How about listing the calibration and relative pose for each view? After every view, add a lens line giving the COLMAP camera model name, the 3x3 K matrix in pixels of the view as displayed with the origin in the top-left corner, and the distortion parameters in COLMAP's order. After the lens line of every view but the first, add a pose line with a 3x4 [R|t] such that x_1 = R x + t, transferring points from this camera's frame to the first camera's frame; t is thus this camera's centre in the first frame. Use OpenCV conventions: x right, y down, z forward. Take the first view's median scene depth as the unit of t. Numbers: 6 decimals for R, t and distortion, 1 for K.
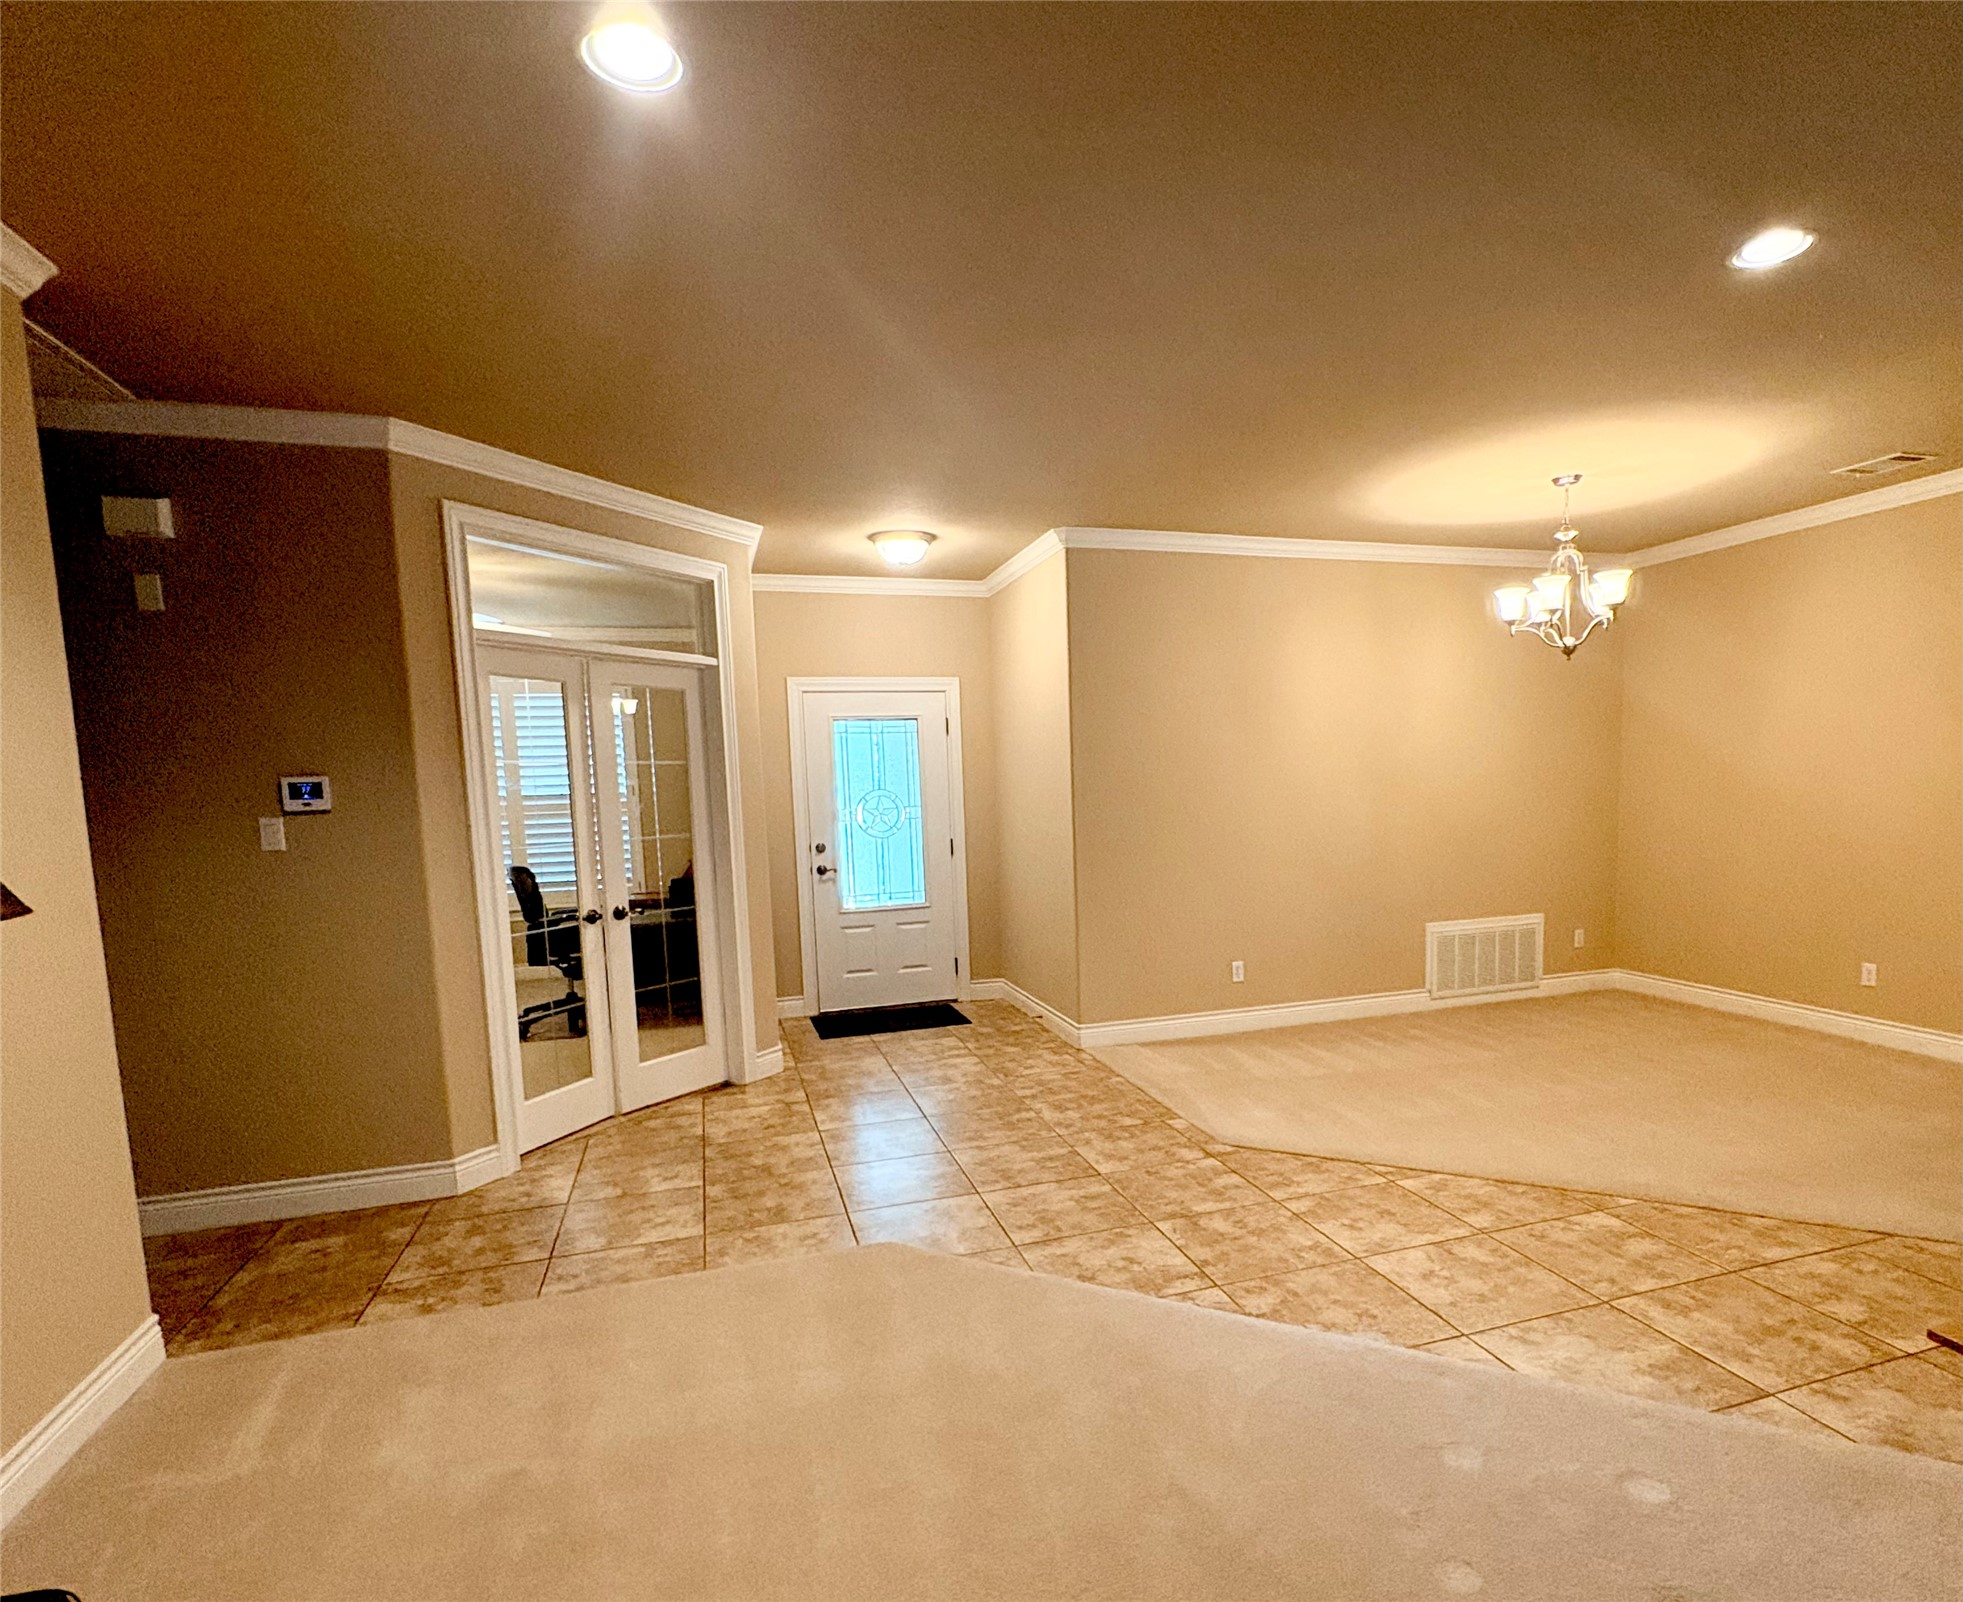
lens RADIAL K [[1072.9, 0, 1047.3], [0, 1072.9, 907.1], [0, 0, 1]] dist [0.003939, 0.000880]
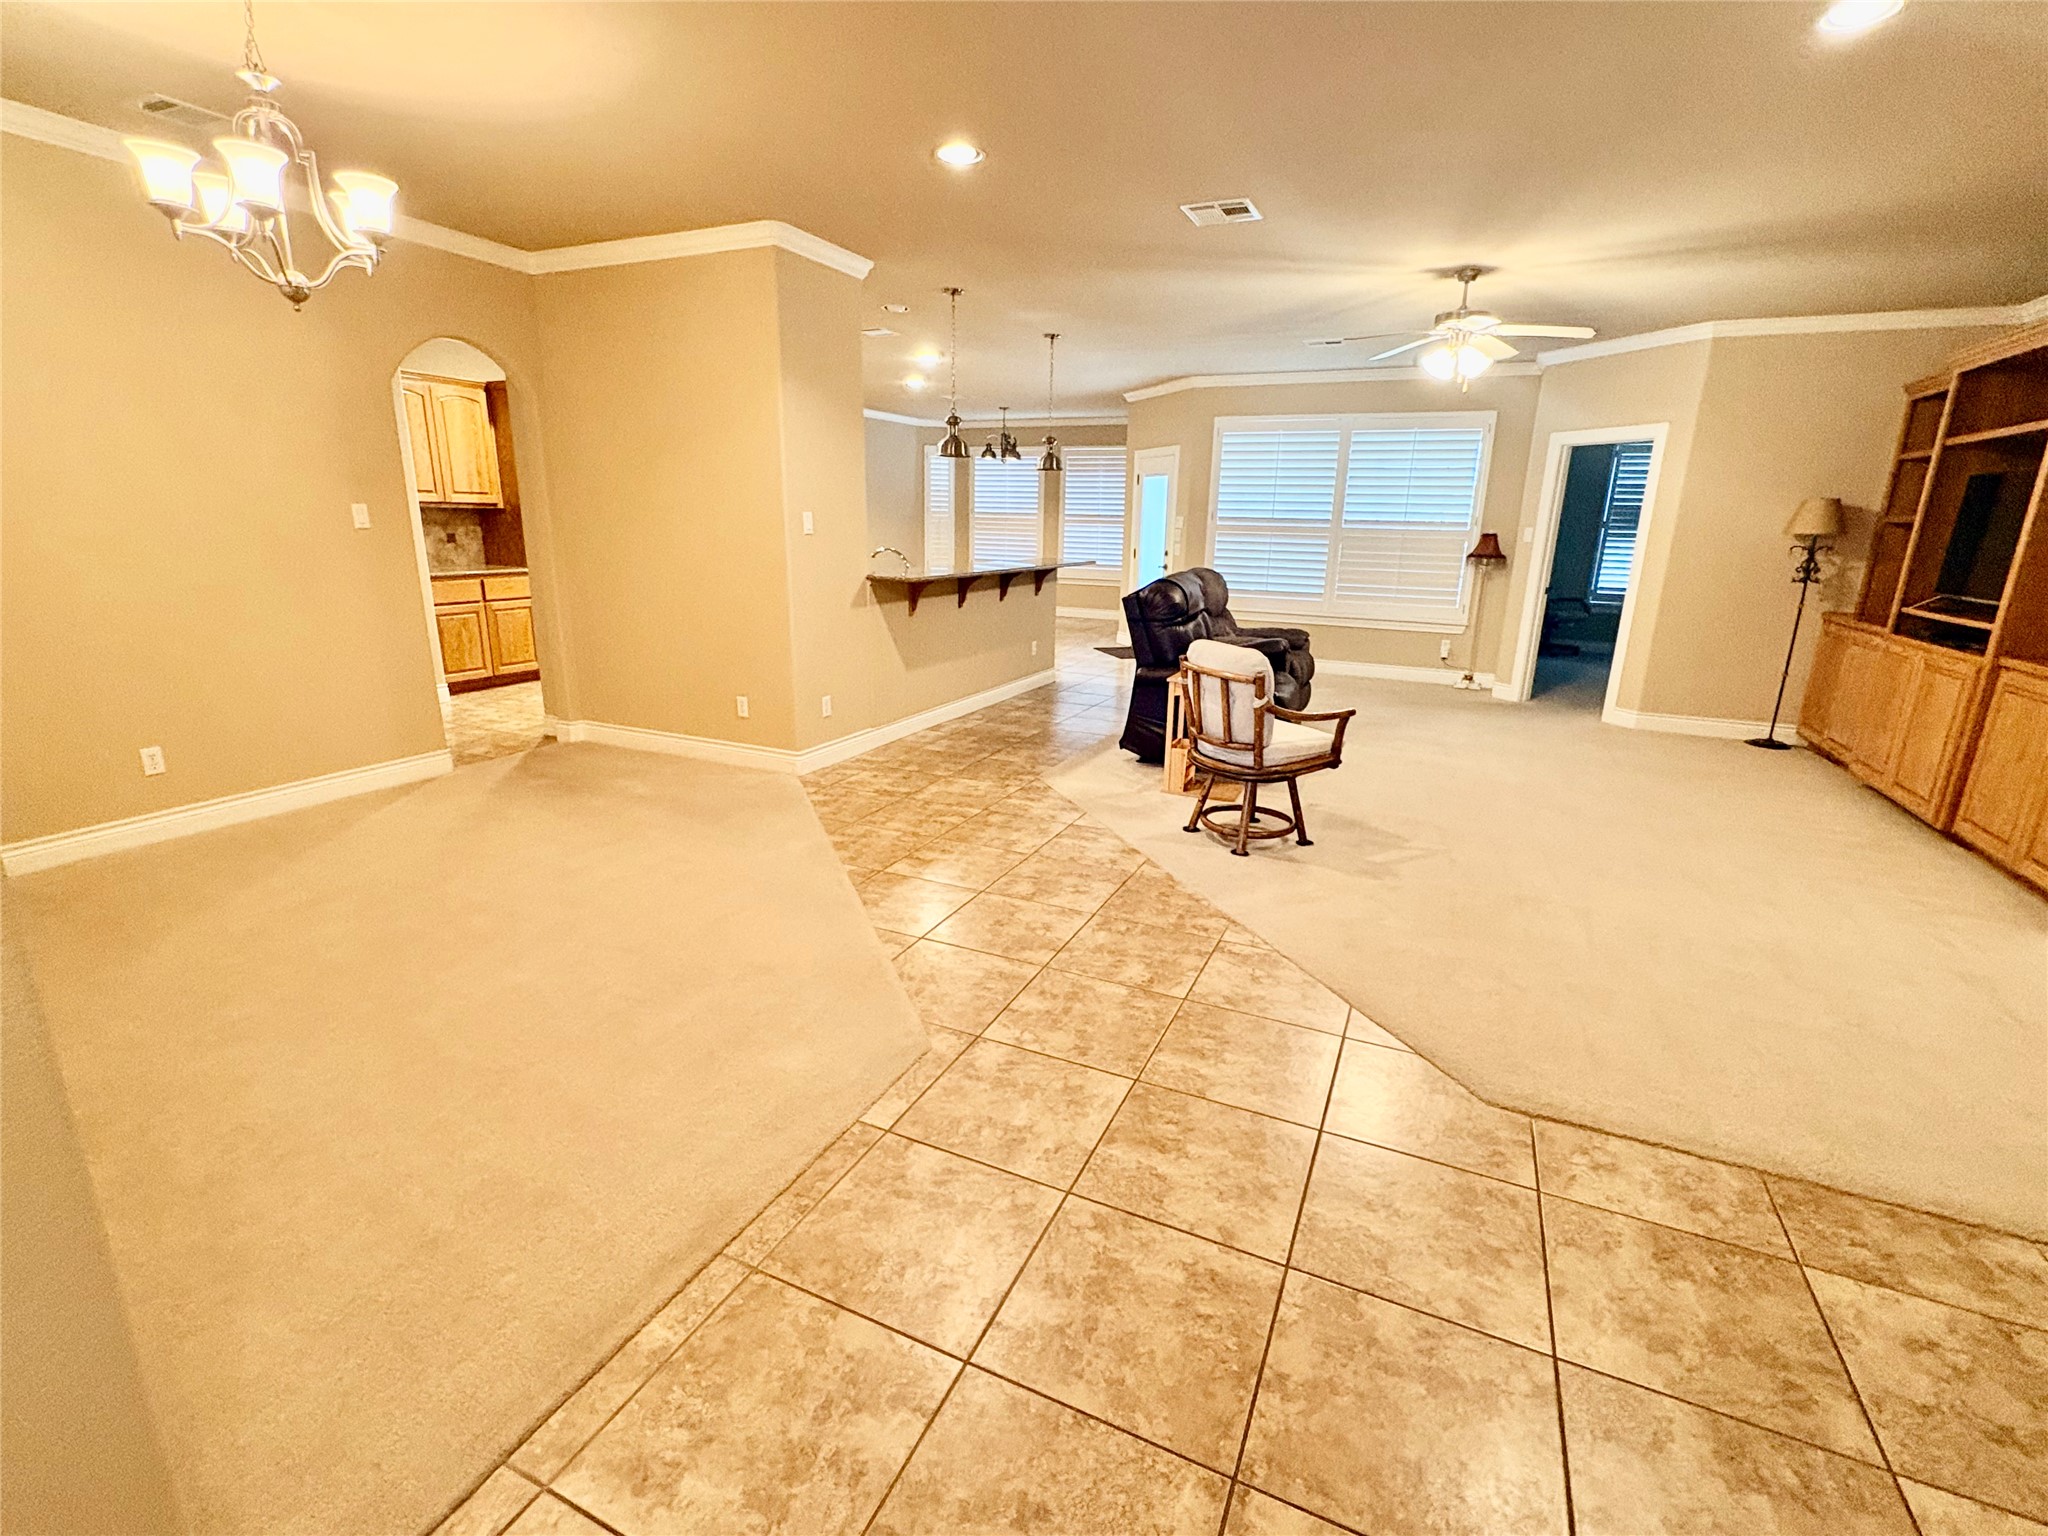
lens RADIAL K [[903.3, 0, 1034.2], [0, 903.3, 772.8], [0, 0, 1]] dist [0.000396, 0.000854]
pose [[-0.728475, -0.174978, 0.662349, -0.253570], [0.081577, 0.937796, 0.337466, -0.143800], [-0.680198, 0.299868, -0.668888, 1.346784]]
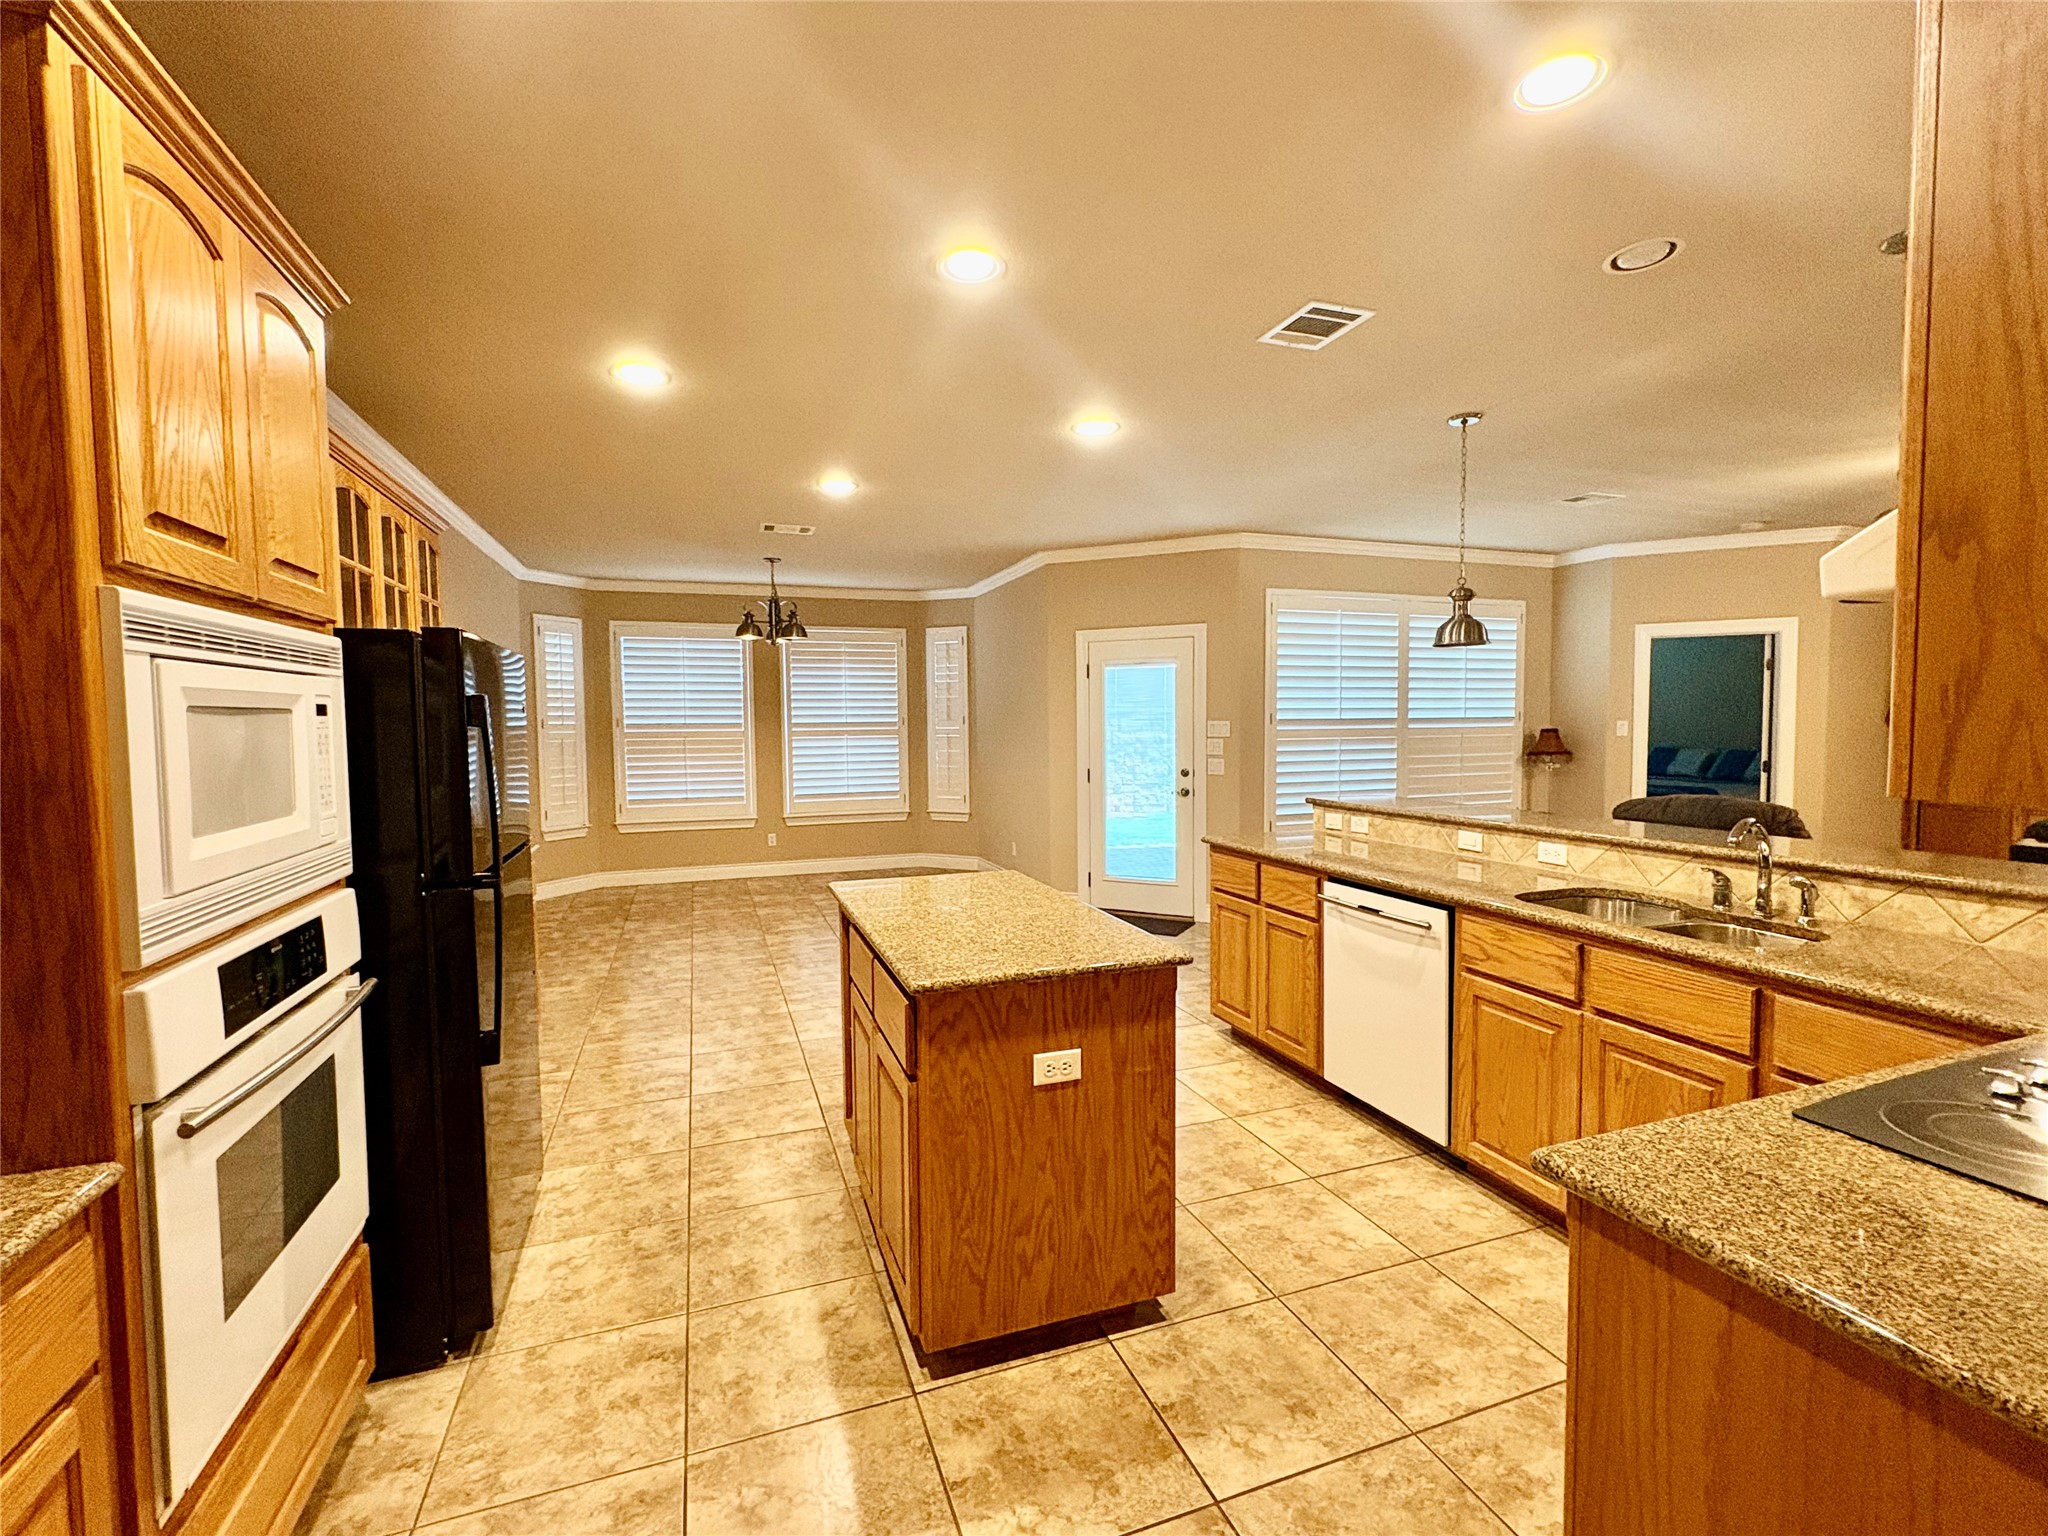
lens RADIAL K [[903.3, 0, 1022.1], [0, 903.3, 765.1], [0, 0, 1]] dist [0.000396, 0.000854]
pose [[-0.999028, 0.038193, -0.021997, 1.472219], [0.033935, 0.985021, 0.169060, -0.153483], [0.028125, 0.168150, -0.985360, 0.938986]]
